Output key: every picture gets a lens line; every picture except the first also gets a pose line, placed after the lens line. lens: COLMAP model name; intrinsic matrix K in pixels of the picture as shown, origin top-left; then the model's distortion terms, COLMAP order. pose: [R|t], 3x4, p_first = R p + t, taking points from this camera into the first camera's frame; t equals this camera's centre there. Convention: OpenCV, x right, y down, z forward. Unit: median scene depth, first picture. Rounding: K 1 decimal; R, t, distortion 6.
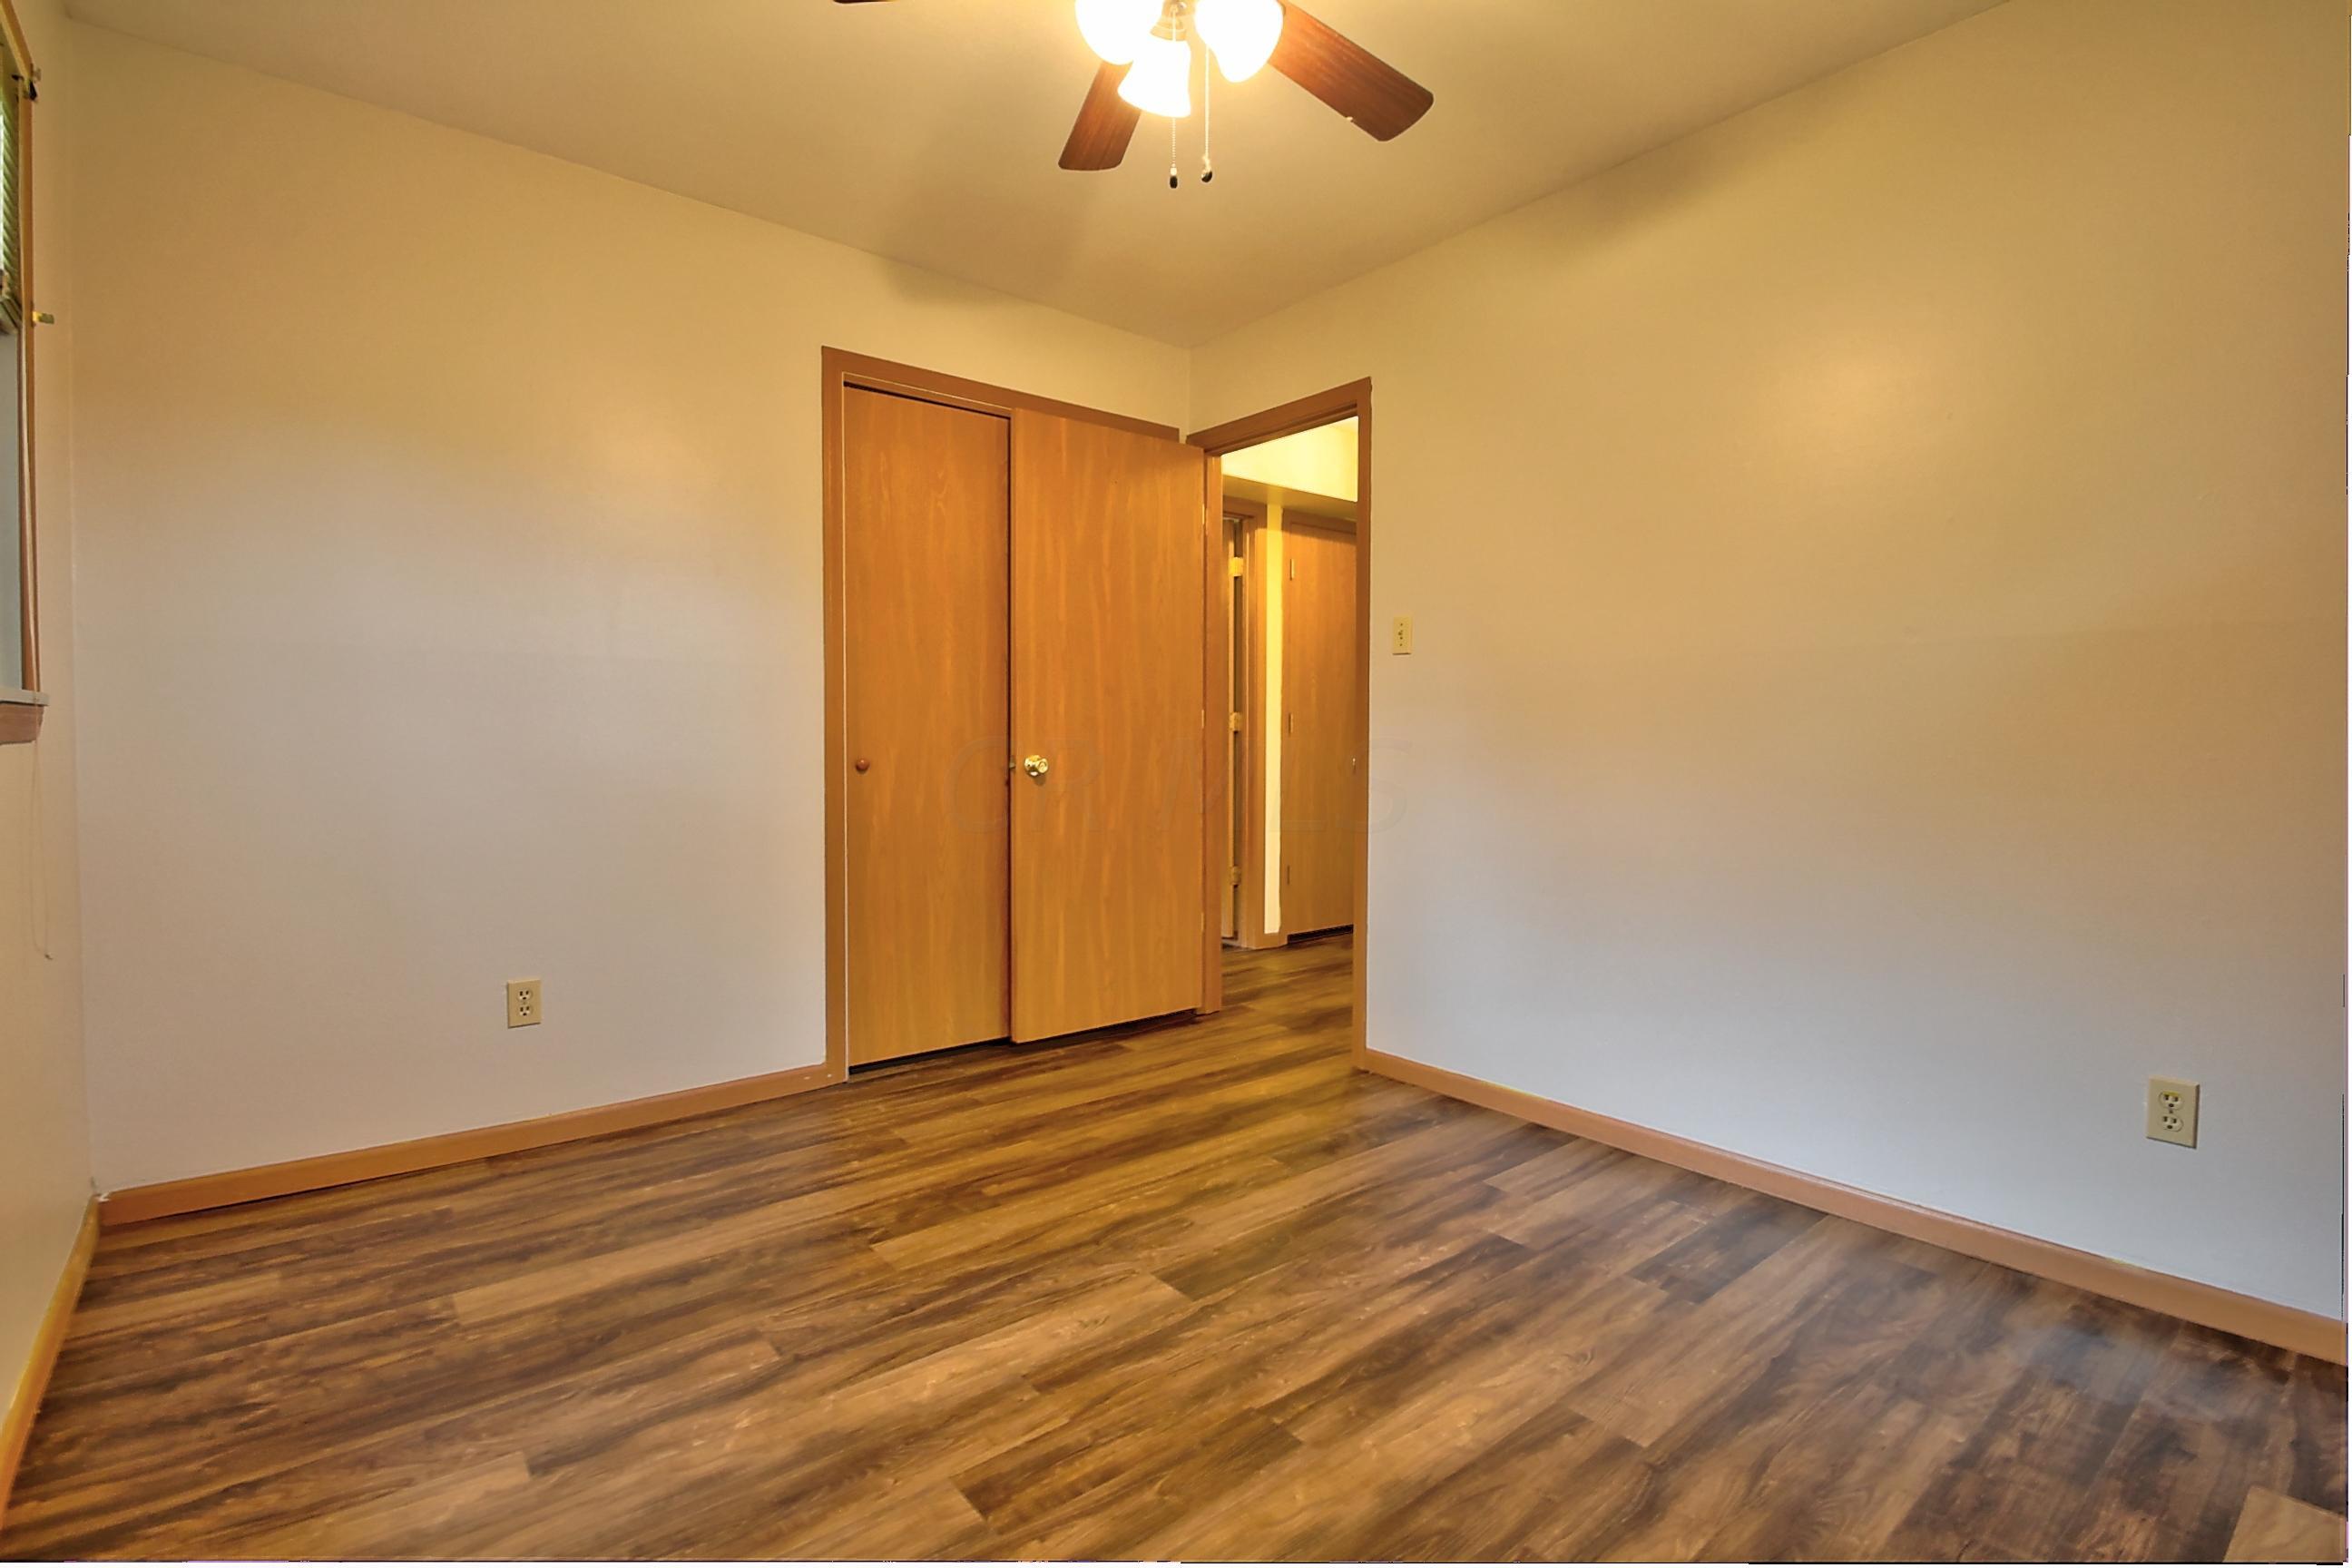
lens RADIAL K [[1095.9, 0, 1174.9], [0, 1095.9, 763.1], [0, 0, 1]] dist [0.009245, -0.010978]
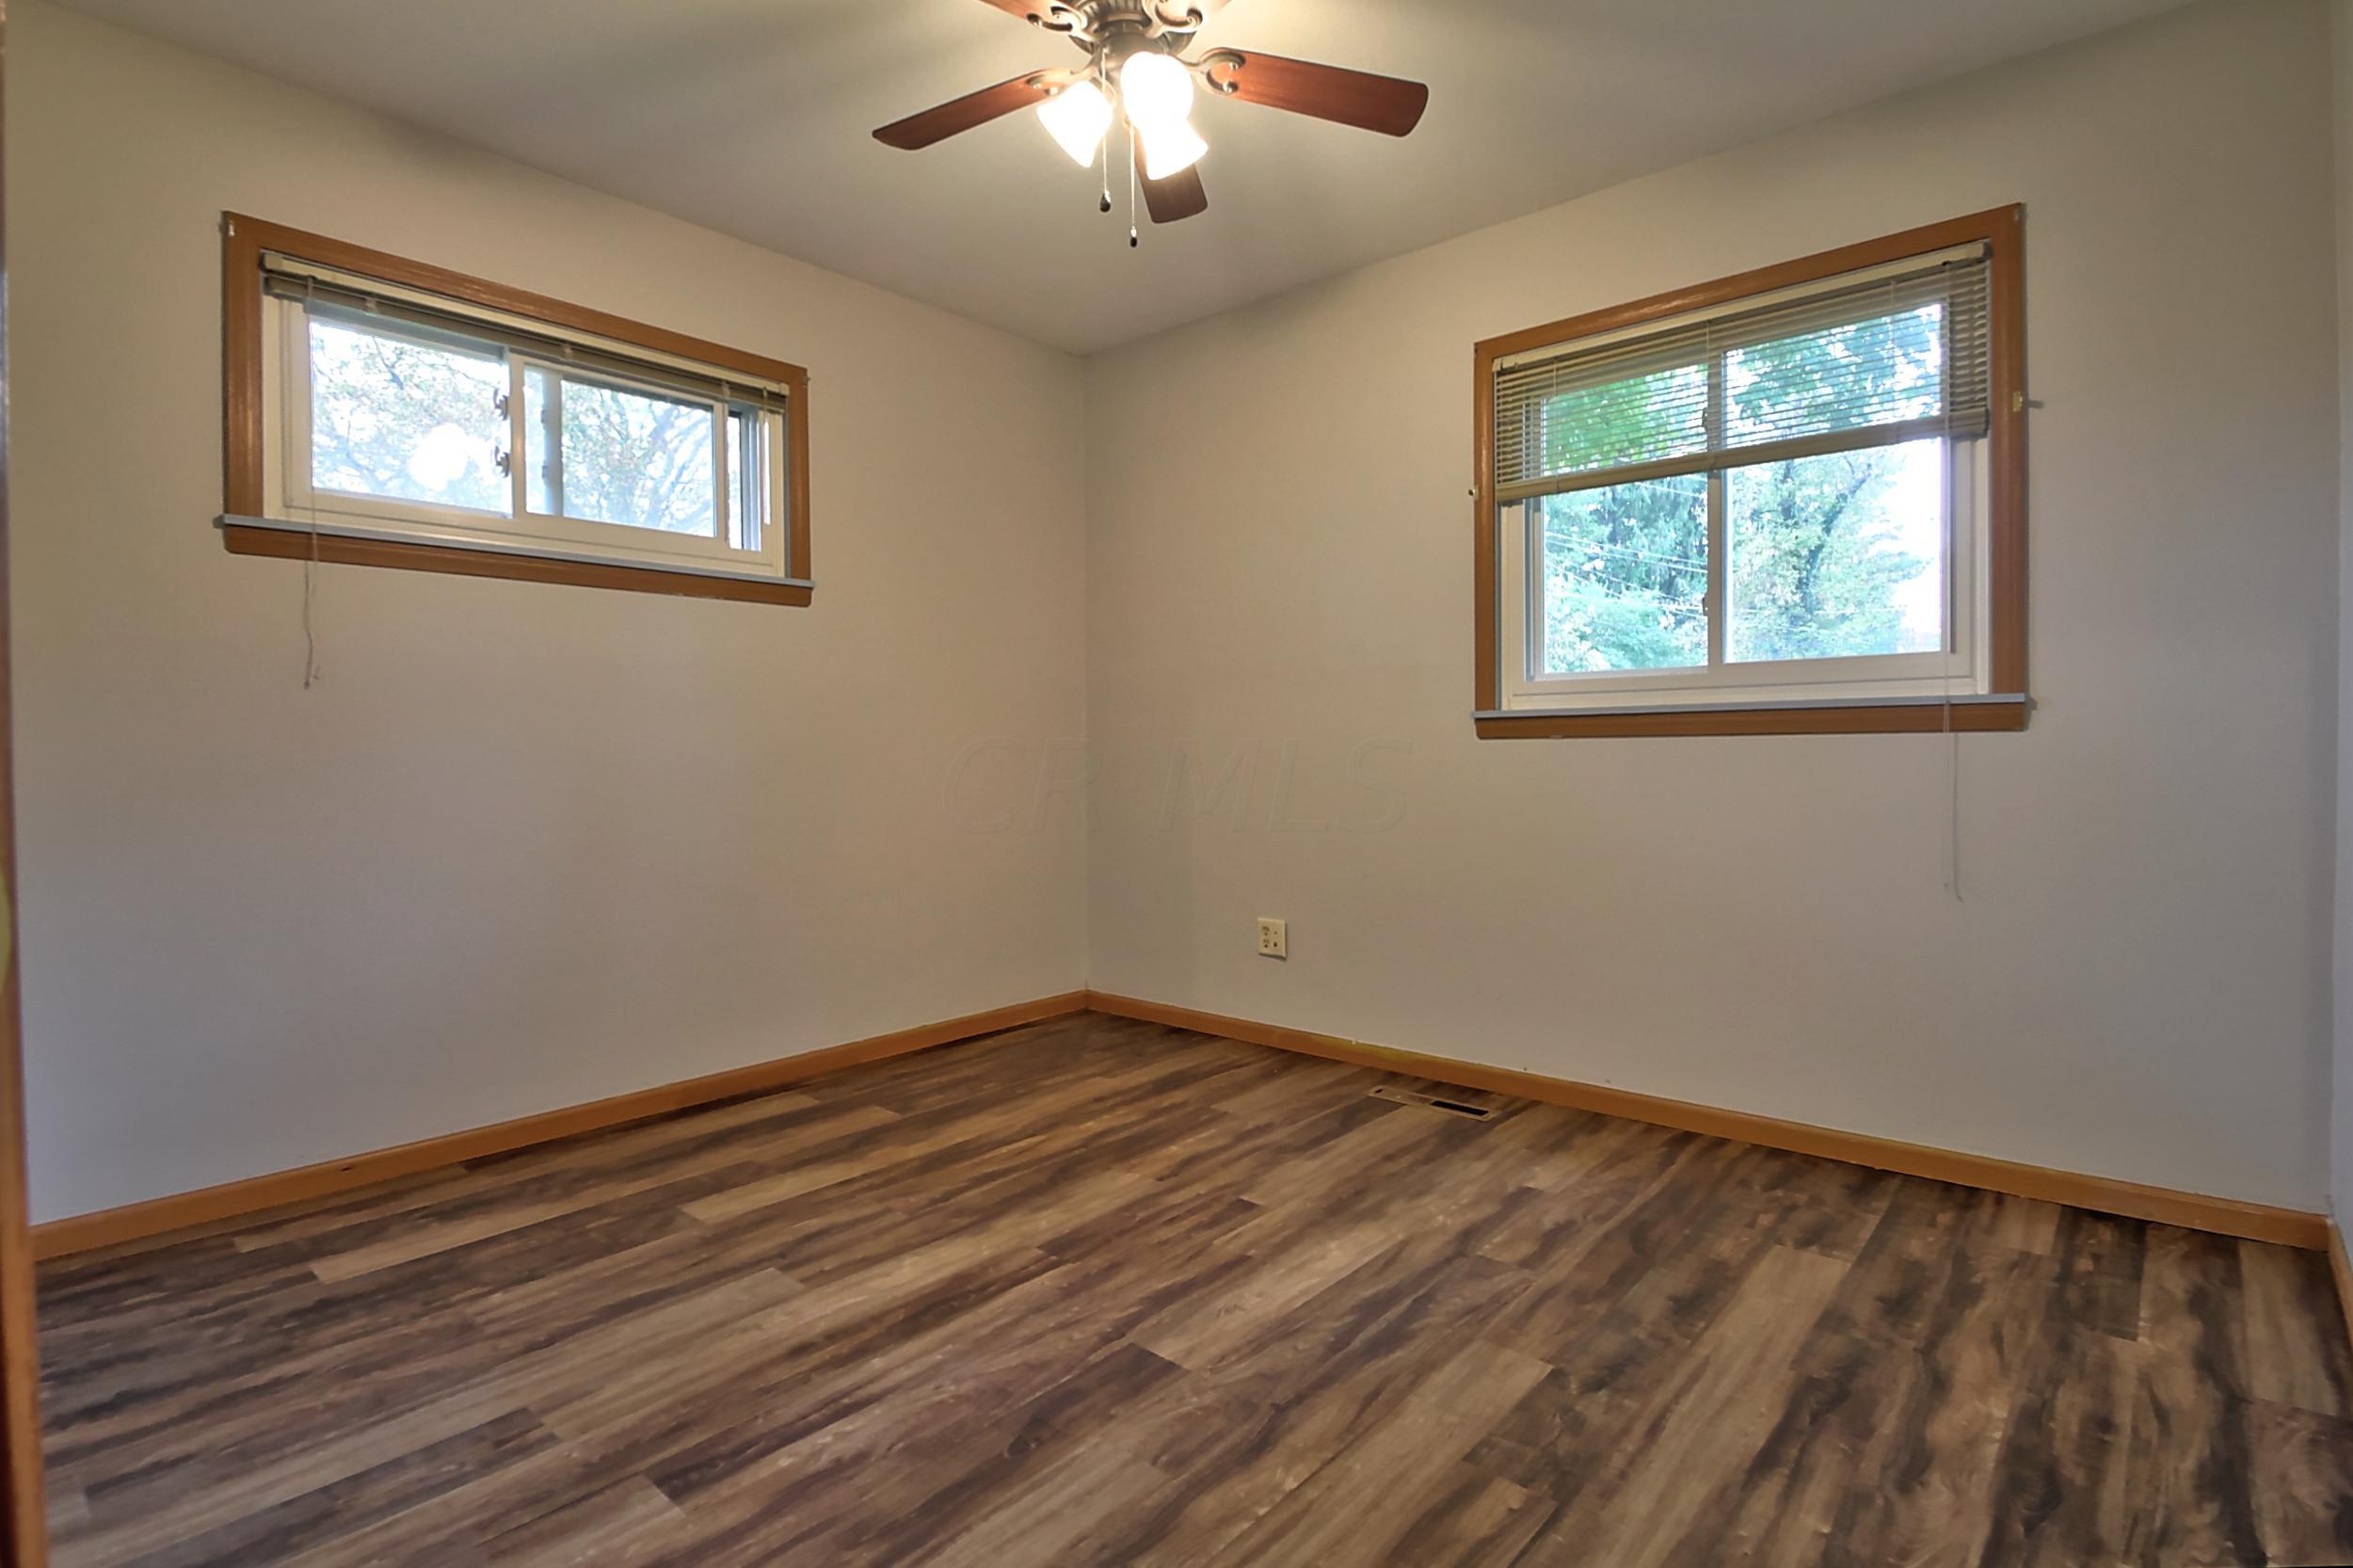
lens RADIAL K [[1096.4, 0, 1175.4], [0, 1096.4, 763.1], [0, 0, 1]] dist [0.009245, -0.010978]
pose [[-0.990122, 0.005957, -0.140079, 0.107525], [0.000171, 0.999148, 0.041279, -0.025516], [0.140205, 0.040847, -0.989280, 1.896612]]
